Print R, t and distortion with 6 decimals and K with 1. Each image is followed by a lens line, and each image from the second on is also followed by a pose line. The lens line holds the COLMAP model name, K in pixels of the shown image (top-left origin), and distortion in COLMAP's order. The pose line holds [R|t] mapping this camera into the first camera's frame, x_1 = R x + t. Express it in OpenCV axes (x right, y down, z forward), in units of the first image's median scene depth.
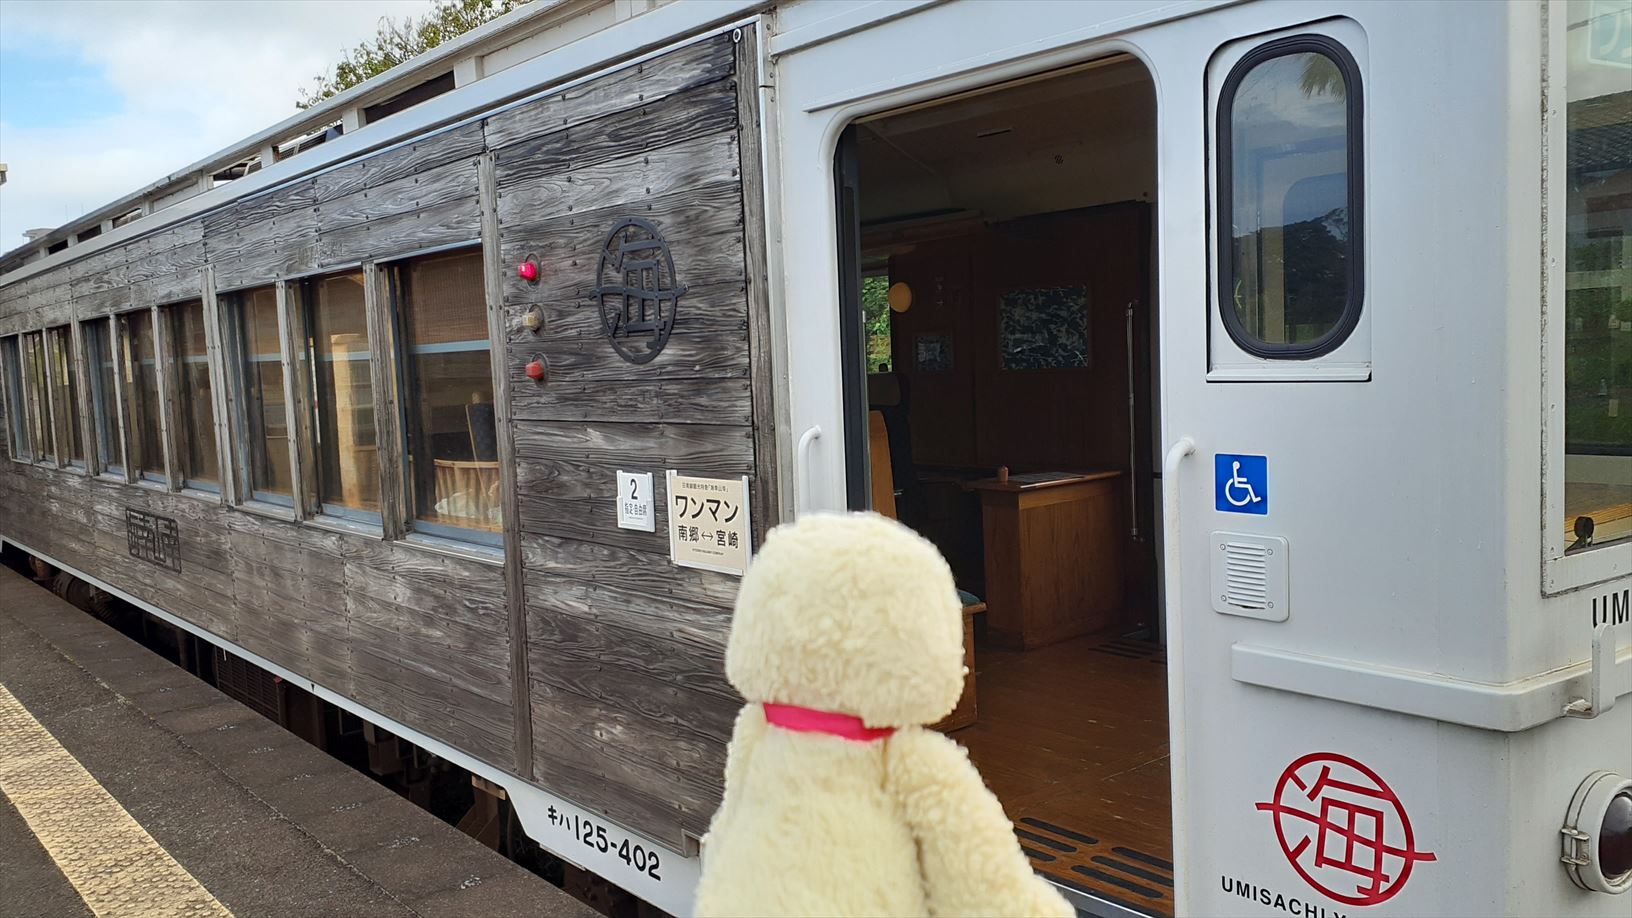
lens RADIAL K [[1364.4, 0, 816.0], [0, 1364.4, 459.0], [0, 0, 1]] dist [0.147025, -0.394300]
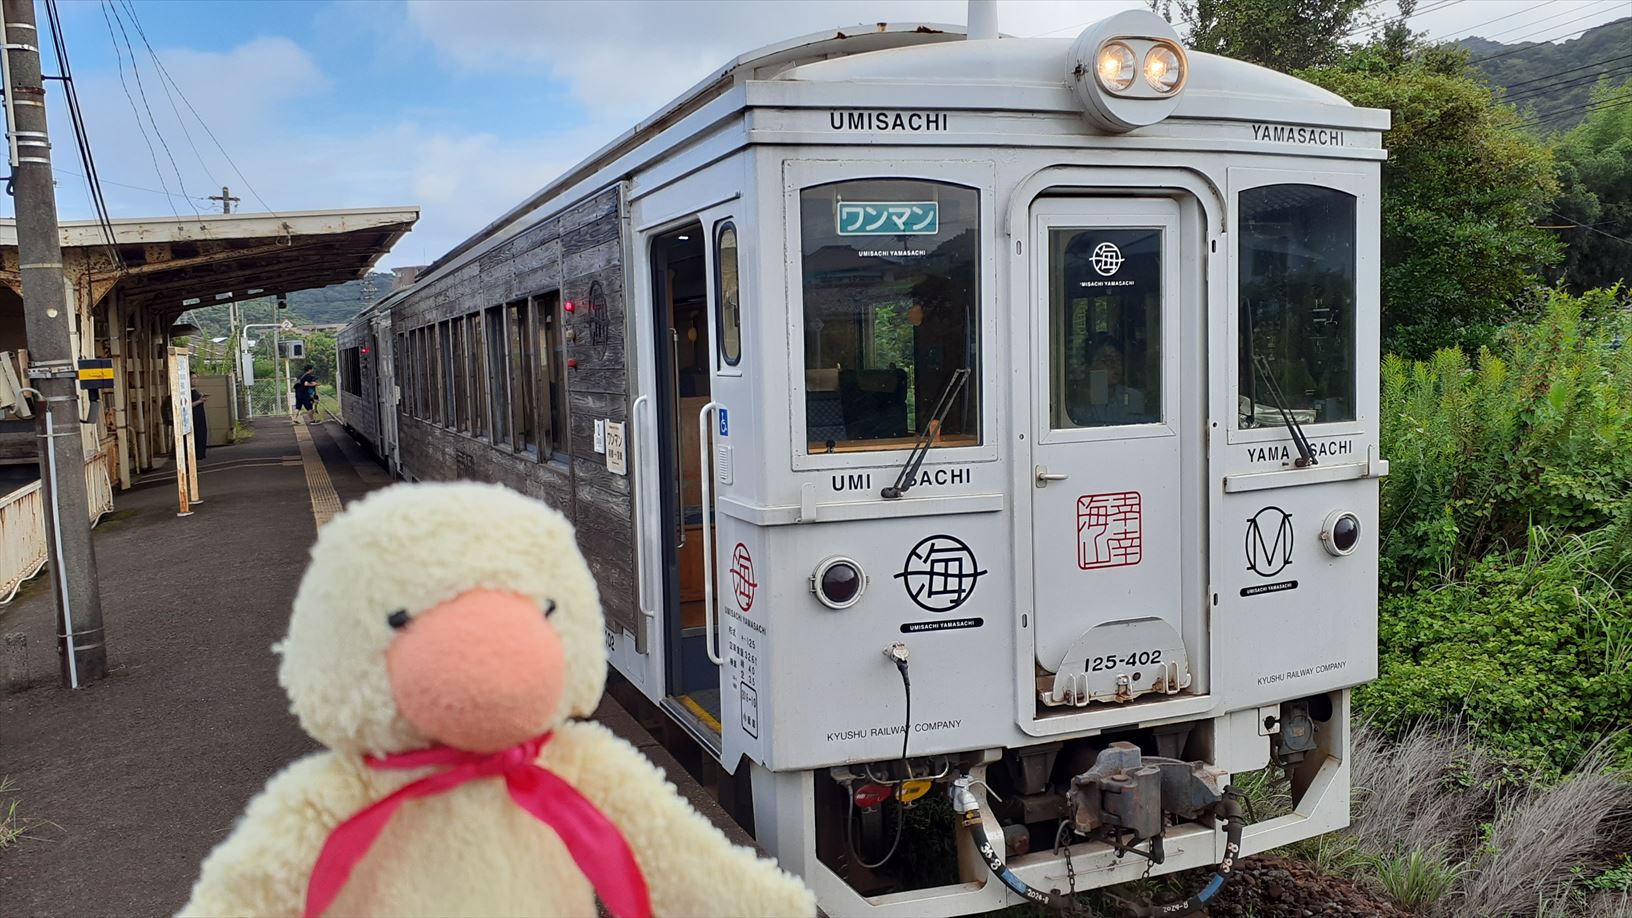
lens RADIAL K [[1364.4, 0, 816.0], [0, 1364.4, 459.0], [0, 0, 1]] dist [0.147025, -0.394300]
pose [[0.952815, 0.039036, -0.301032, 0.597179], [-0.036761, 0.999237, 0.013222, 0.022863], [0.301318, -0.001532, 0.953522, -0.552955]]
